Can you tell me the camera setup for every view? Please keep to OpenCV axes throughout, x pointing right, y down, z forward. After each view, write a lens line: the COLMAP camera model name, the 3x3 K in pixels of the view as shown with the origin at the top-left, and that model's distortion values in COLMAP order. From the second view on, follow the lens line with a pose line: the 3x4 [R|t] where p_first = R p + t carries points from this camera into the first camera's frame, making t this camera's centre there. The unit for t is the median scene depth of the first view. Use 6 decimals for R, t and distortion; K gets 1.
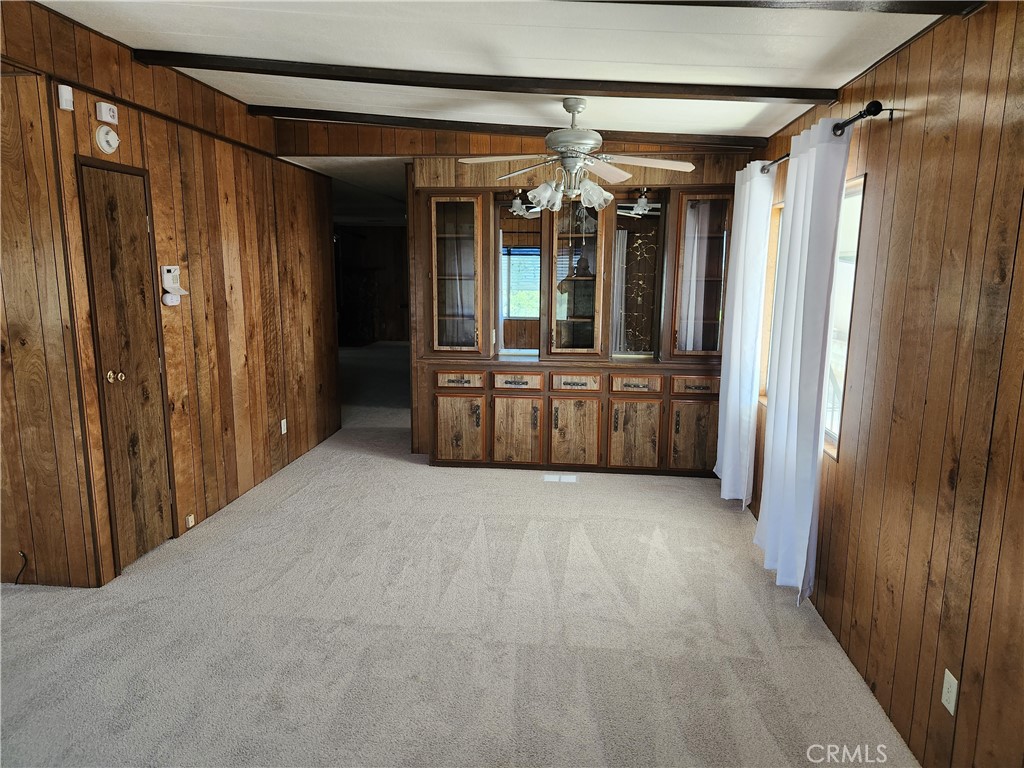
lens RADIAL K [[683.7, 0, 509.9], [0, 683.7, 381.8], [0, 0, 1]] dist [0.047250, -0.037007]
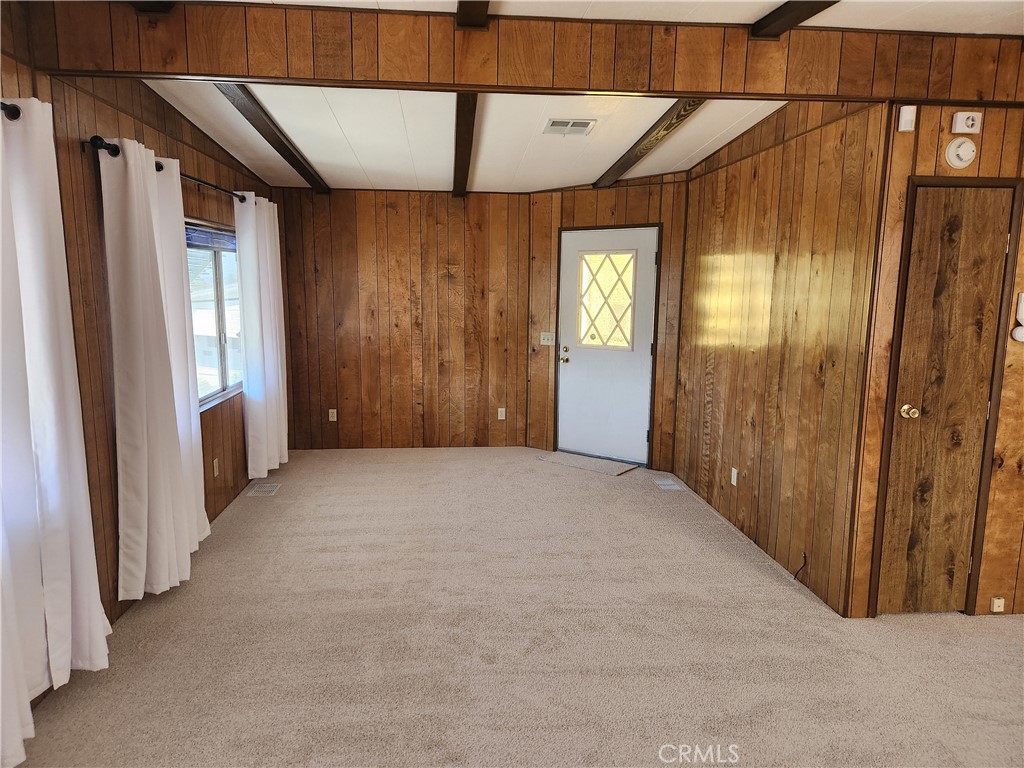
lens RADIAL K [[683.7, 0, 509.2], [0, 683.7, 390.4], [0, 0, 1]] dist [0.047250, -0.037007]
pose [[0.197571, 0.148726, -0.968941, 0.215618], [-0.171466, 0.978429, 0.115220, -0.050203], [0.965176, 0.143376, 0.218811, 0.277139]]
